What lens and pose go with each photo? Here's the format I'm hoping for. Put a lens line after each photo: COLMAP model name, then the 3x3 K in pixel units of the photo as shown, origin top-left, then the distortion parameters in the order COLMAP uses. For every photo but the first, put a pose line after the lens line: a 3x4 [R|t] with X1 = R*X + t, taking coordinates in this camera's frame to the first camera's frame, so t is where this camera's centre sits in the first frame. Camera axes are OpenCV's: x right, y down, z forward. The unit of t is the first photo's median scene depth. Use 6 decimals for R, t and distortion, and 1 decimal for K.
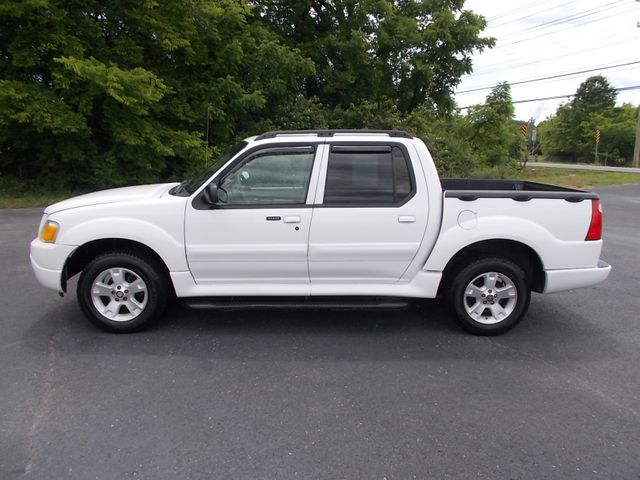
lens RADIAL K [[497.0, 0, 317.8], [0, 497.0, 236.3], [0, 0, 1]] dist [-0.009446, -0.007544]
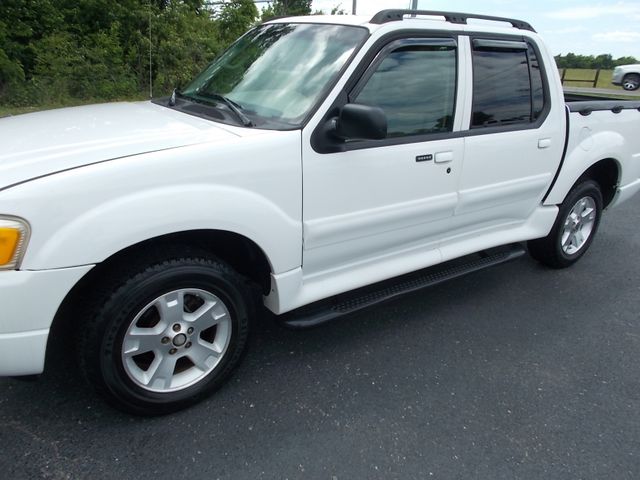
lens RADIAL K [[488.8, 0, 316.2], [0, 488.8, 233.5], [0, 0, 1]] dist [0.001829, 0.000413]
pose [[0.832782, -0.169736, 0.526938, -0.519340], [0.071795, 0.976913, 0.201214, -0.073401], [-0.548926, -0.129736, 0.825741, 0.534247]]
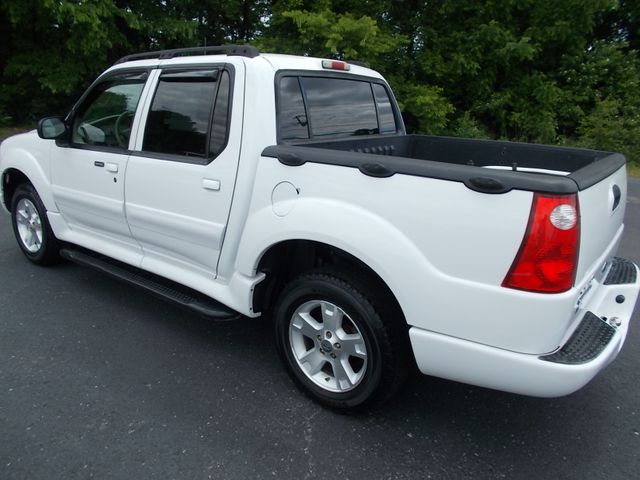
lens RADIAL K [[497.0, 0, 317.8], [0, 497.0, 236.3], [0, 0, 1]] dist [-0.009446, -0.007544]
pose [[0.778880, 0.180794, -0.600549, 0.662757], [-0.139816, 0.983506, 0.114749, -0.059936], [0.611390, -0.005410, 0.791311, 0.557554]]
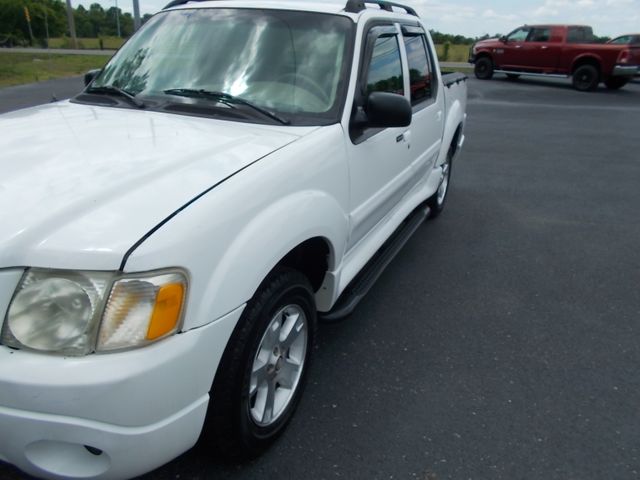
lens RADIAL K [[497.0, 0, 317.8], [0, 497.0, 236.3], [0, 0, 1]] dist [-0.009446, -0.007544]
pose [[0.437611, -0.331201, 0.835944, -0.718103], [0.136756, 0.943390, 0.302180, -0.124330], [-0.888704, -0.017917, 0.458132, 0.755624]]
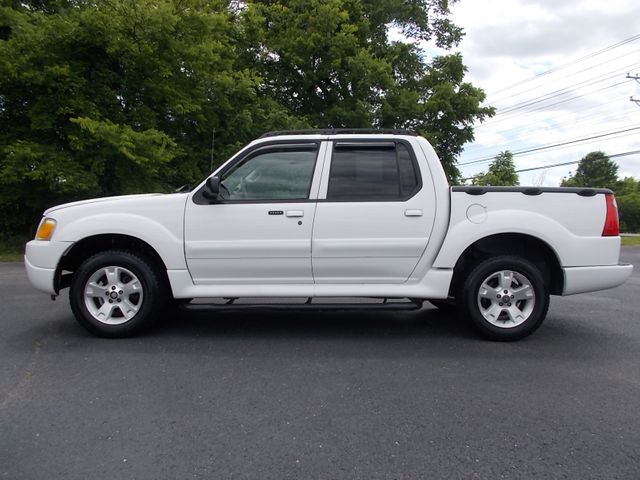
lens RADIAL K [[497.0, 0, 317.8], [0, 497.0, 236.3], [0, 0, 1]] dist [-0.009446, -0.007544]
pose [[0.999846, -0.007132, -0.016033, 0.007823], [0.004424, 0.986620, -0.162976, 0.160767], [0.016981, 0.162880, 0.986500, 0.050596]]
